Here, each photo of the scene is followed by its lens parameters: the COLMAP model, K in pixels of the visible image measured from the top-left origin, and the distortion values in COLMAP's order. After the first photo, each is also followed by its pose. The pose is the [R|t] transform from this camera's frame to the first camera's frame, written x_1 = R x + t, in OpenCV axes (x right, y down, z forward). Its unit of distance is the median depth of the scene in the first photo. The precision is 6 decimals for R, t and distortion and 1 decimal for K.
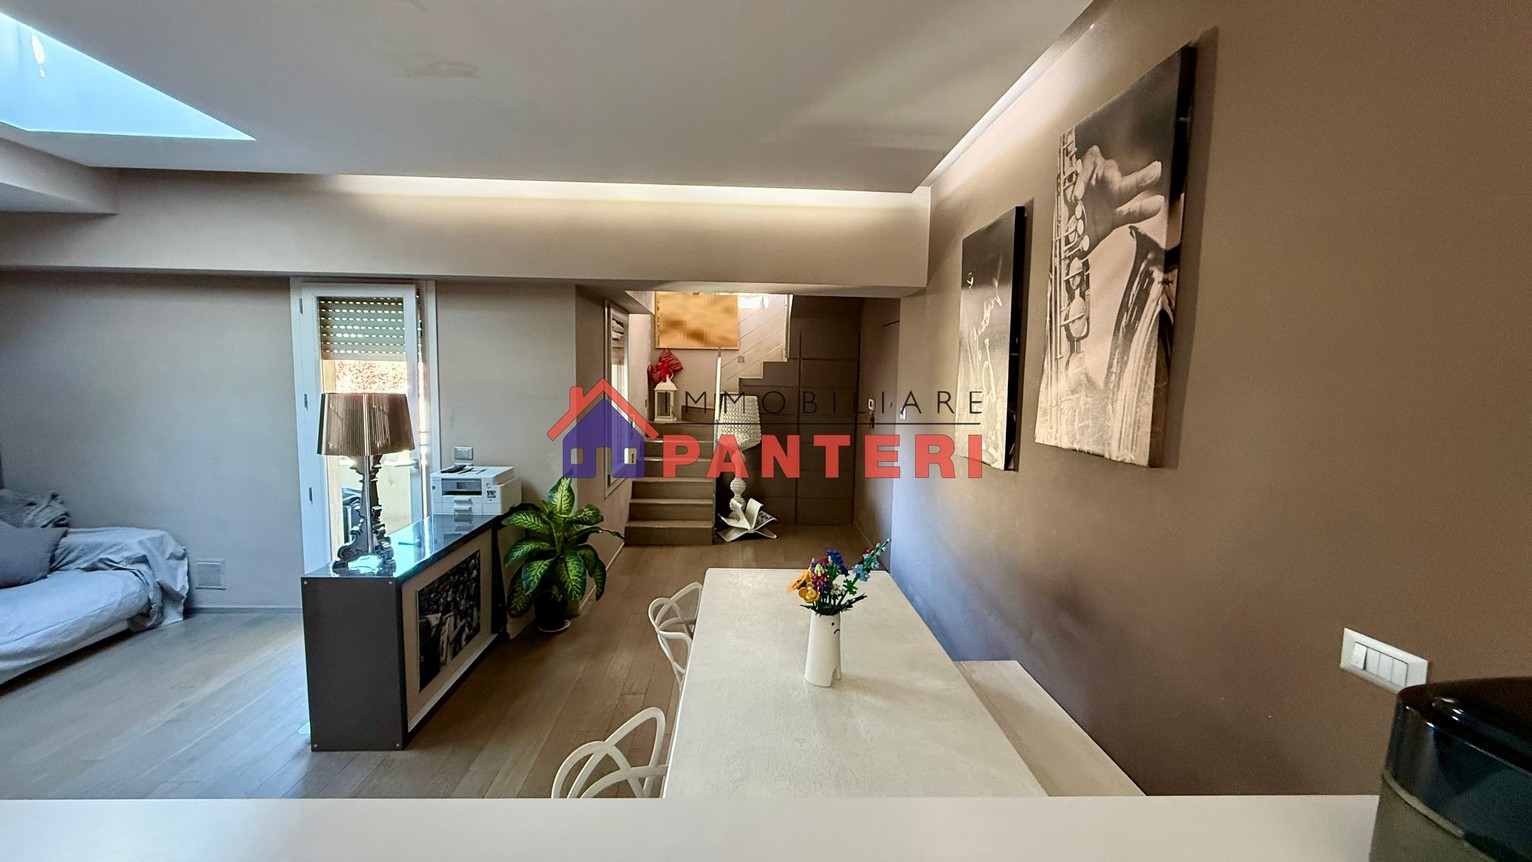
lens RADIAL K [[609.7, 0, 758.7], [0, 609.7, 429.2], [0, 0, 1]] dist [0.000970, 0.000286]
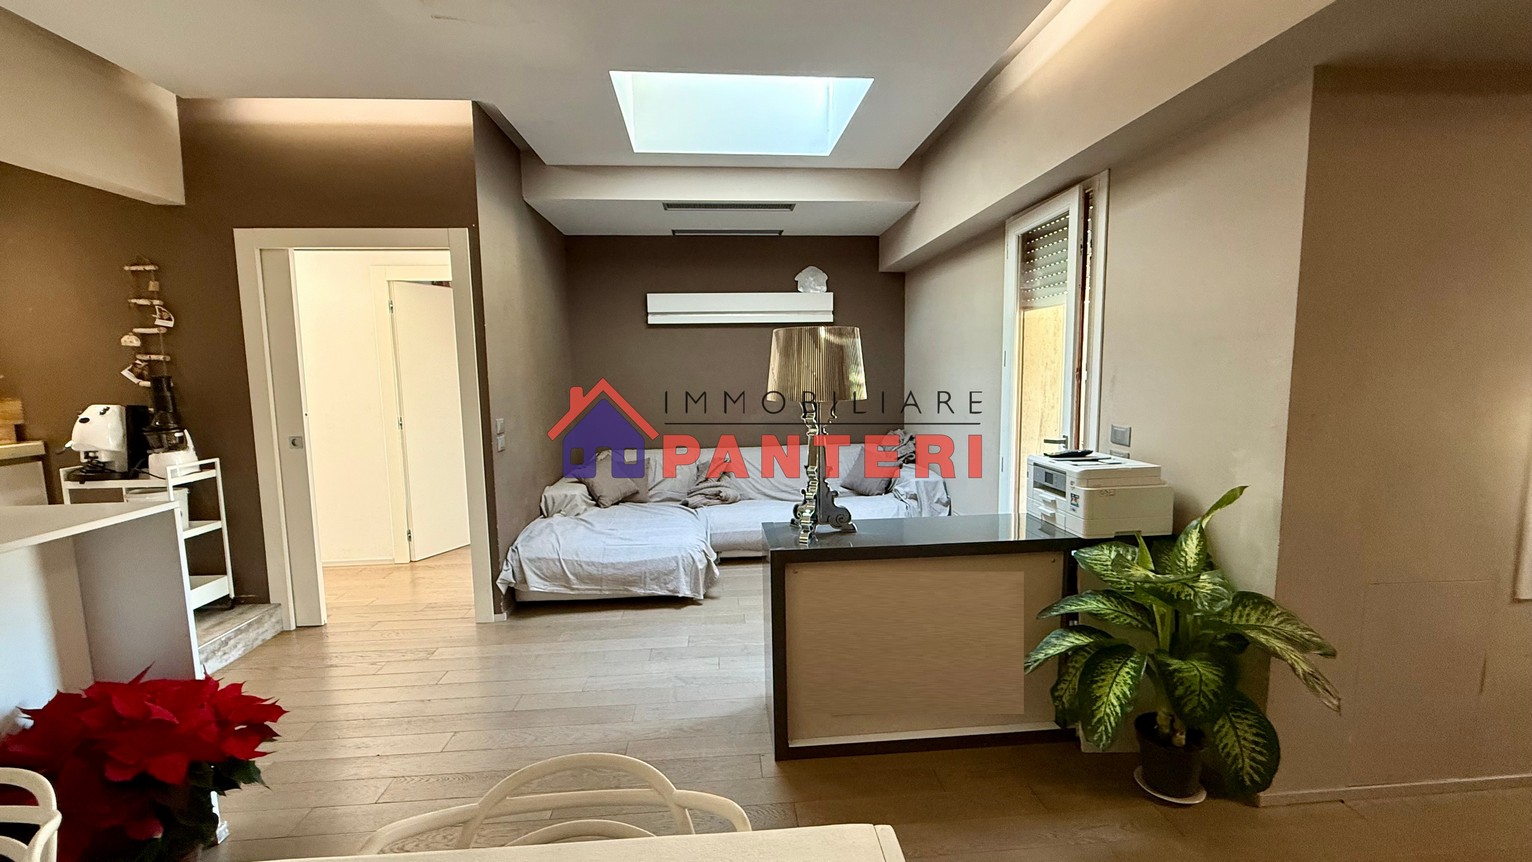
lens RADIAL K [[609.7, 0, 762.0], [0, 609.7, 431.1], [0, 0, 1]] dist [0.000970, 0.000286]
pose [[0.044351, 0.085264, -0.995371, 0.152722], [-0.073831, 0.993906, 0.081849, 0.012686], [0.996284, 0.069859, 0.050376, 0.693439]]
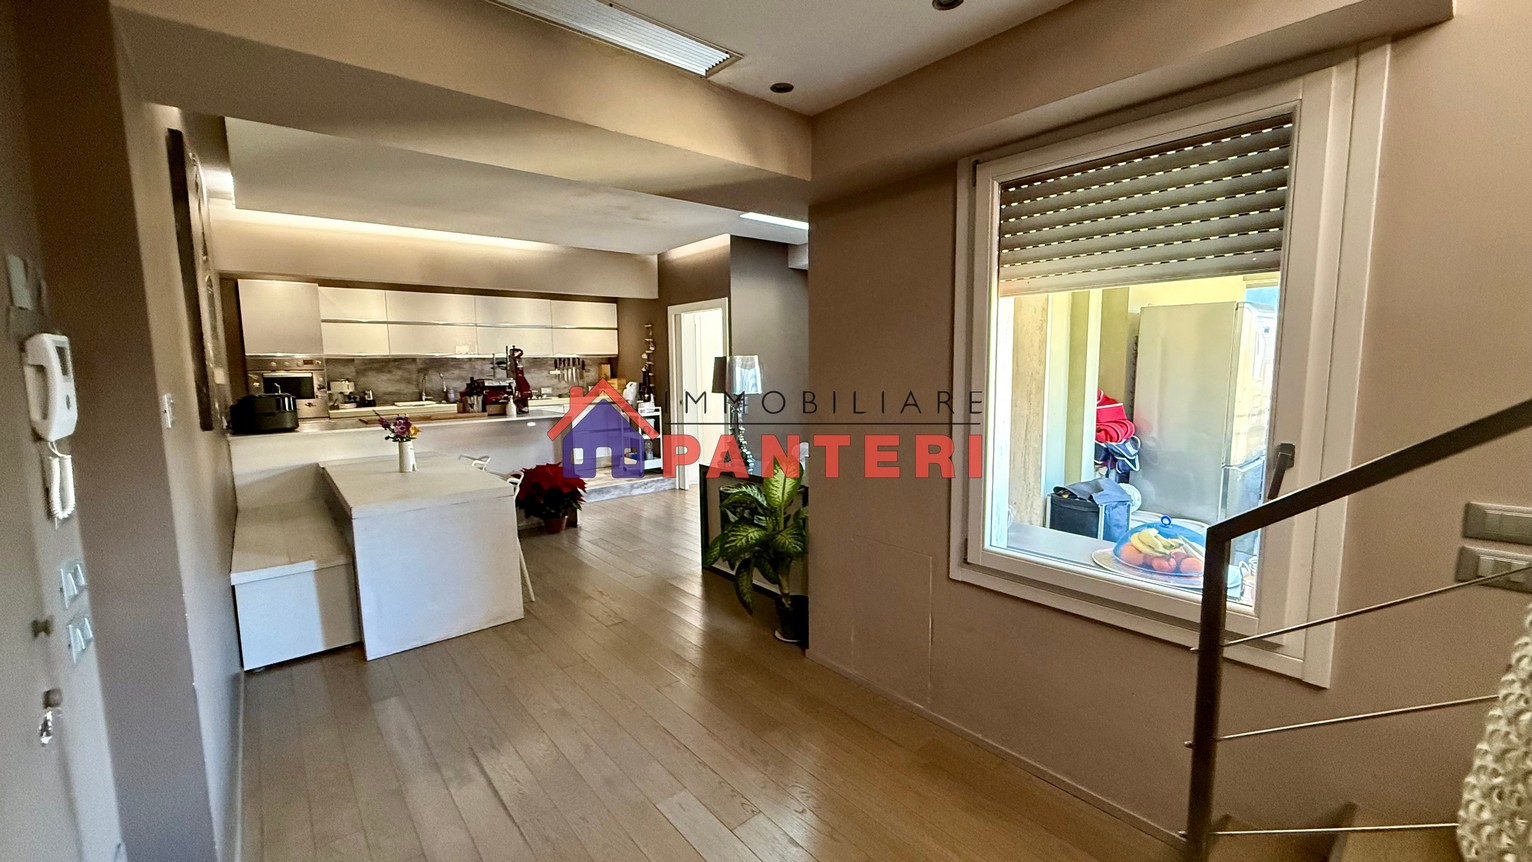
lens RADIAL K [[609.7, 0, 764.2], [0, 609.7, 431.8], [0, 0, 1]] dist [0.000970, 0.000286]
pose [[-0.785649, 0.062125, -0.615545, 0.228714], [-0.057191, 0.983392, 0.172246, -0.111715], [0.616023, 0.170528, -0.769048, 1.793098]]
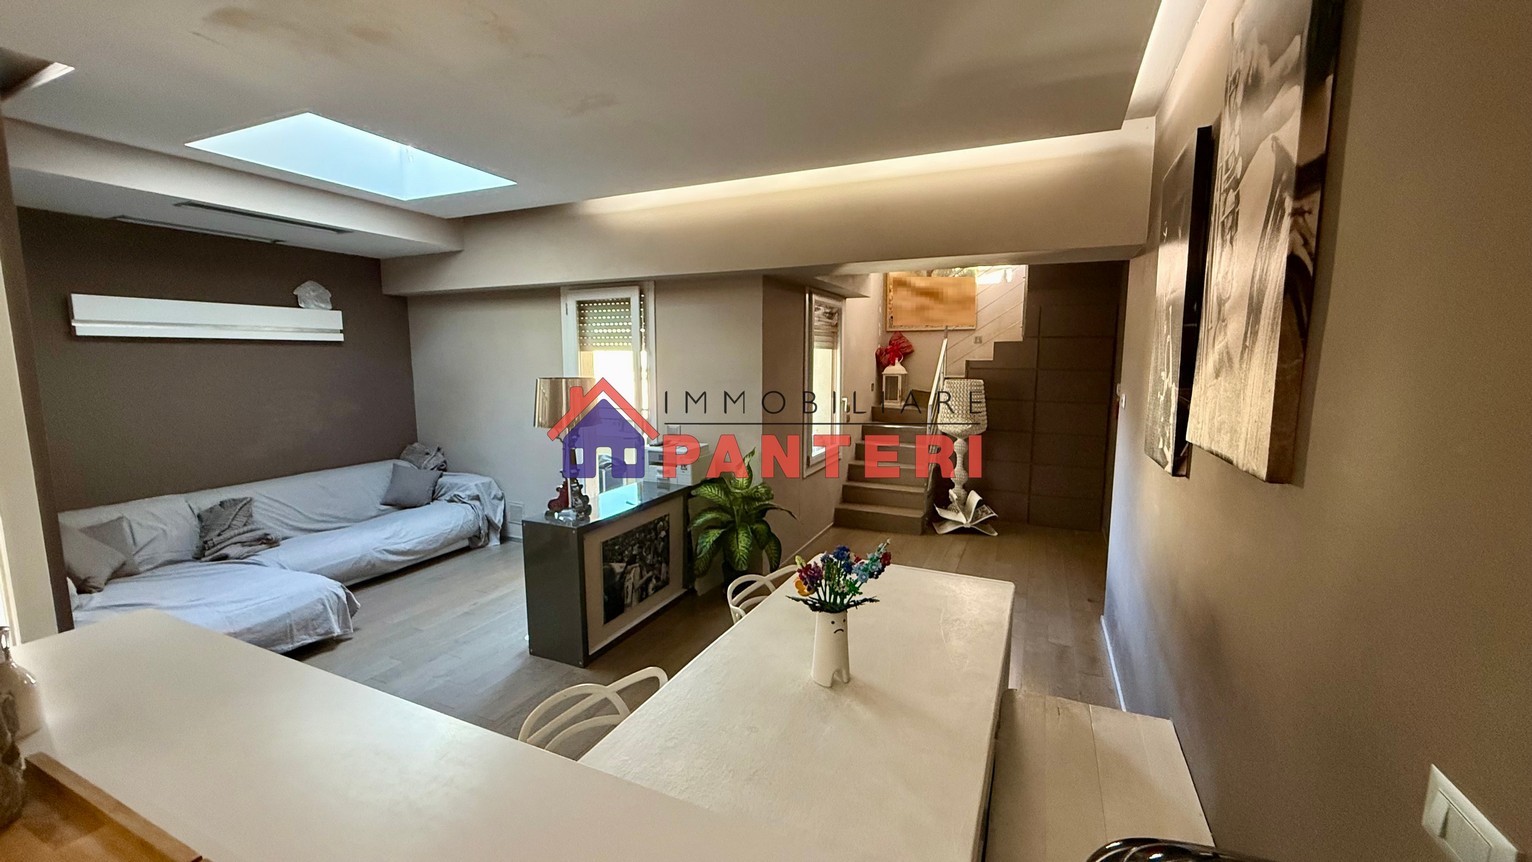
lens RADIAL K [[609.7, 0, 758.4], [0, 609.7, 428.8], [0, 0, 1]] dist [0.000970, 0.000286]
pose [[0.891823, 0.034915, -0.451034, 0.206775], [-0.023163, 0.999234, 0.031551, -0.003335], [0.451790, -0.017691, 0.891949, 0.052699]]
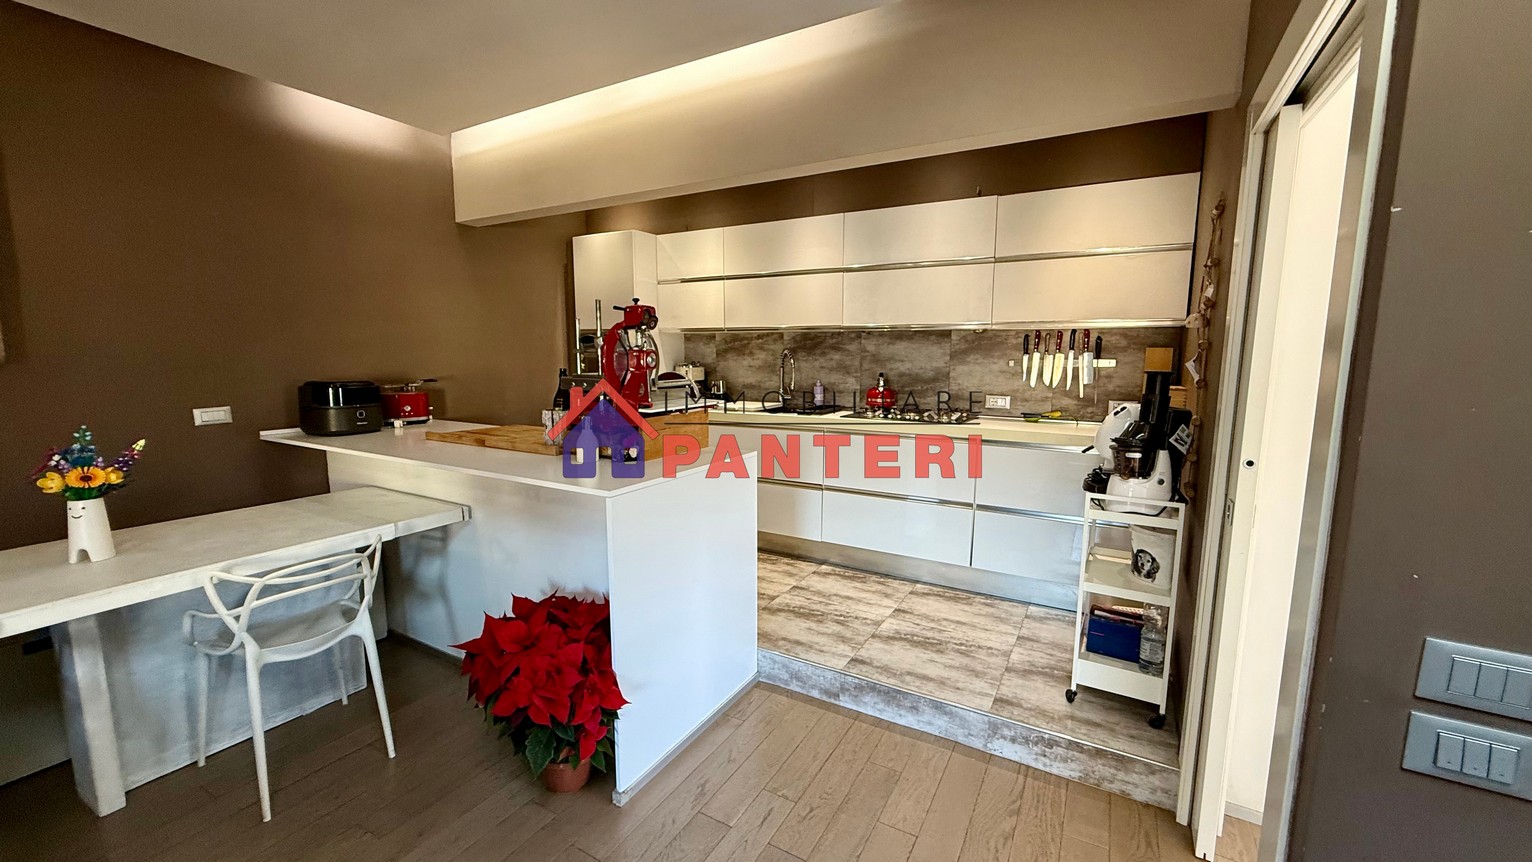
lens RADIAL K [[609.7, 0, 761.5], [0, 609.7, 434.4], [0, 0, 1]] dist [0.000970, 0.000286]
pose [[-0.846851, -0.093986, 0.523460, -0.757943], [0.031142, 0.973809, 0.225226, -0.019384], [-0.530918, 0.207035, -0.821744, 0.604733]]
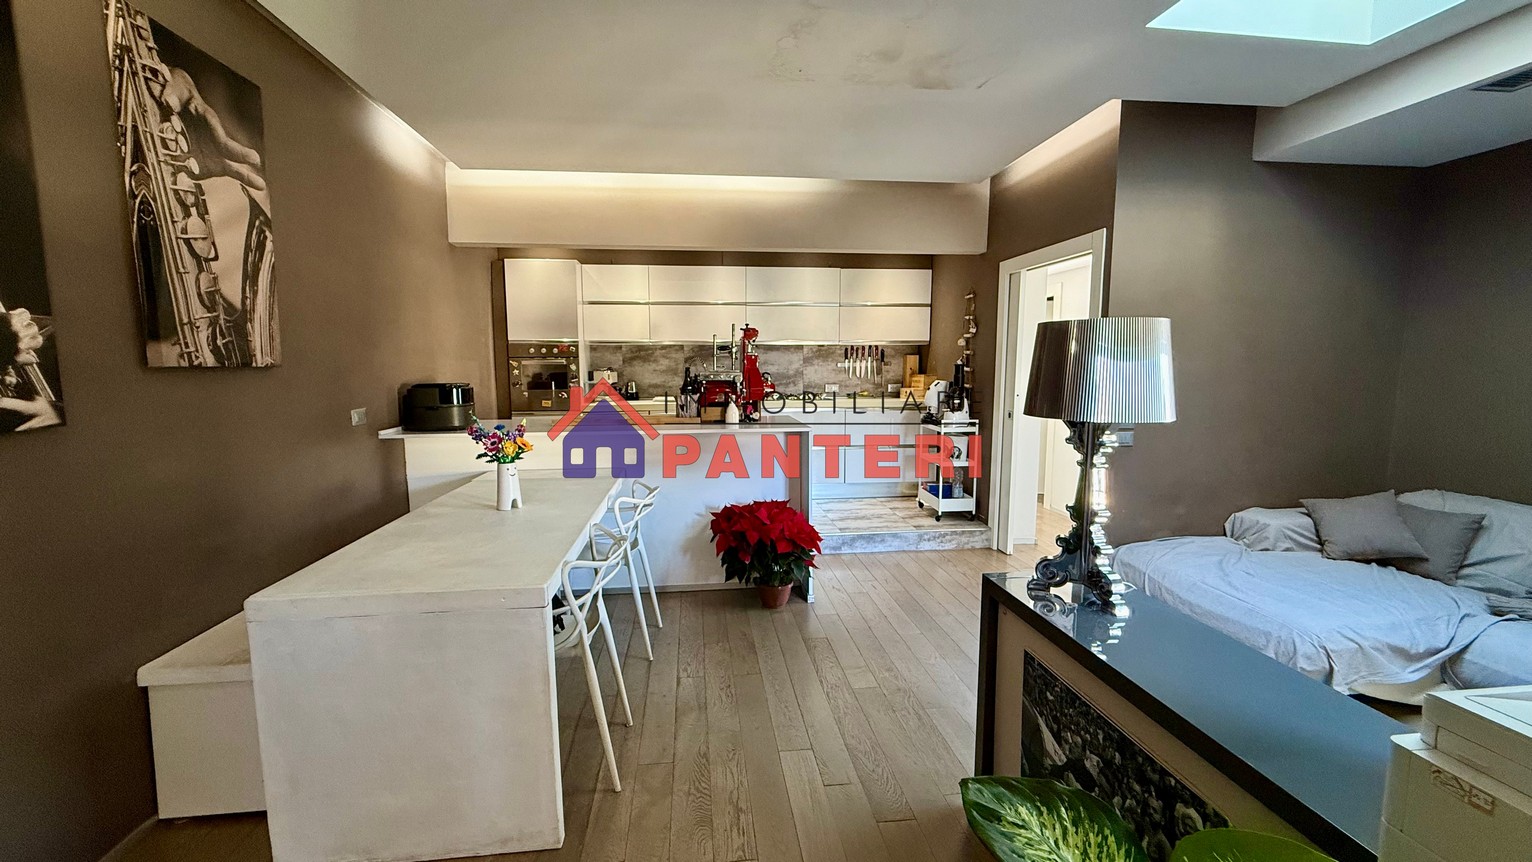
lens RADIAL K [[609.7, 0, 760.2], [0, 609.7, 430.2], [0, 0, 1]] dist [0.000970, 0.000286]
pose [[-0.996671, -0.006230, -0.081286, -0.196540], [-0.022433, 0.979545, 0.199971, -0.052236], [0.078378, 0.201129, -0.976424, 1.238434]]
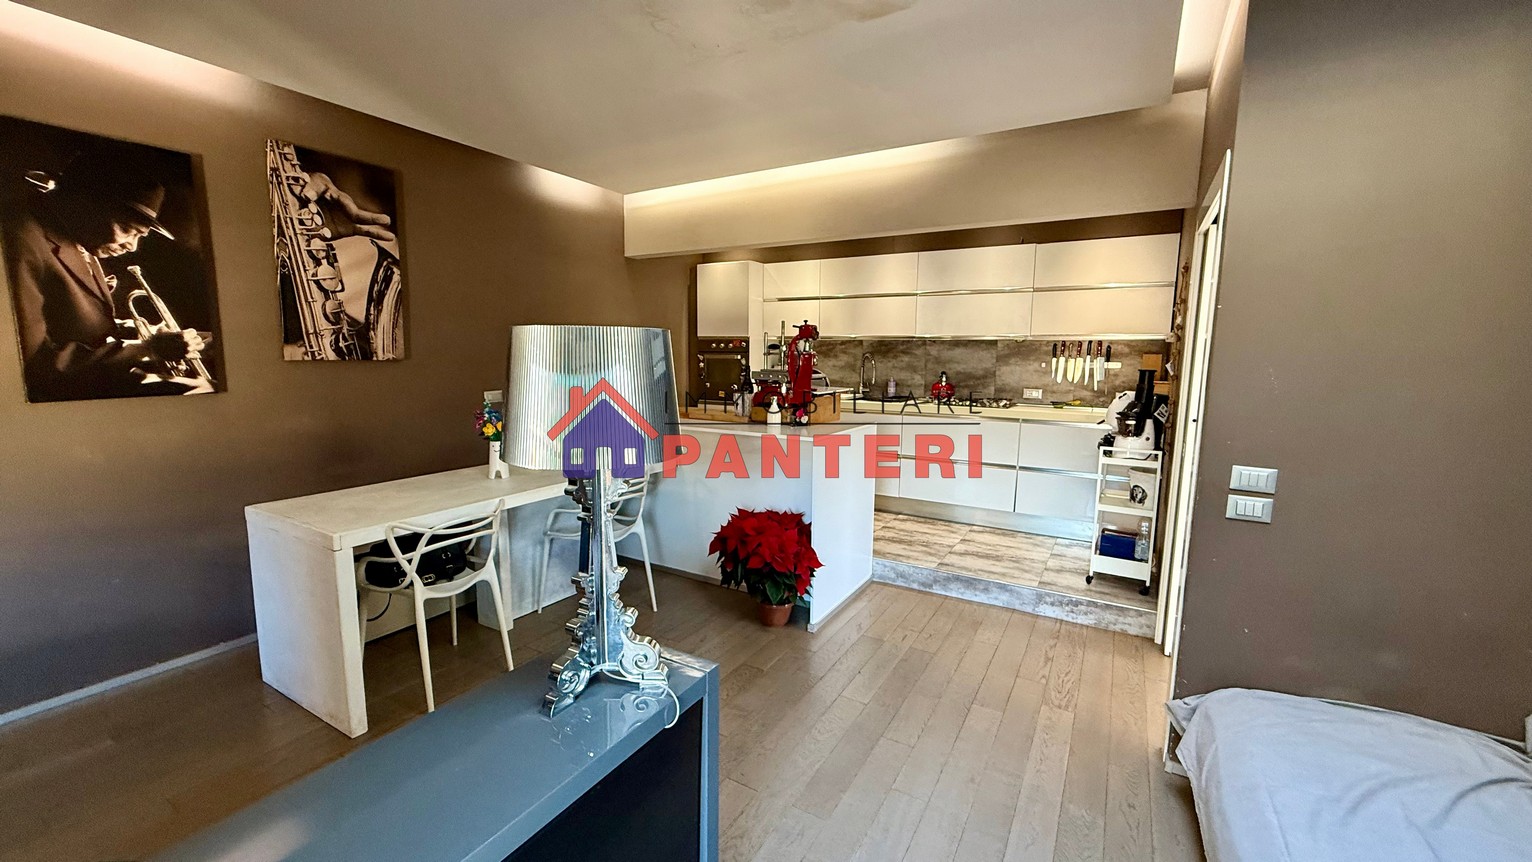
lens RADIAL K [[609.7, 0, 759.8], [0, 609.7, 432.6], [0, 0, 1]] dist [0.000970, 0.000286]
pose [[-0.839380, -0.098385, 0.534567, -0.781100], [0.025269, 0.975355, 0.219188, -0.062179], [-0.542957, 0.197490, -0.816208, 1.028844]]
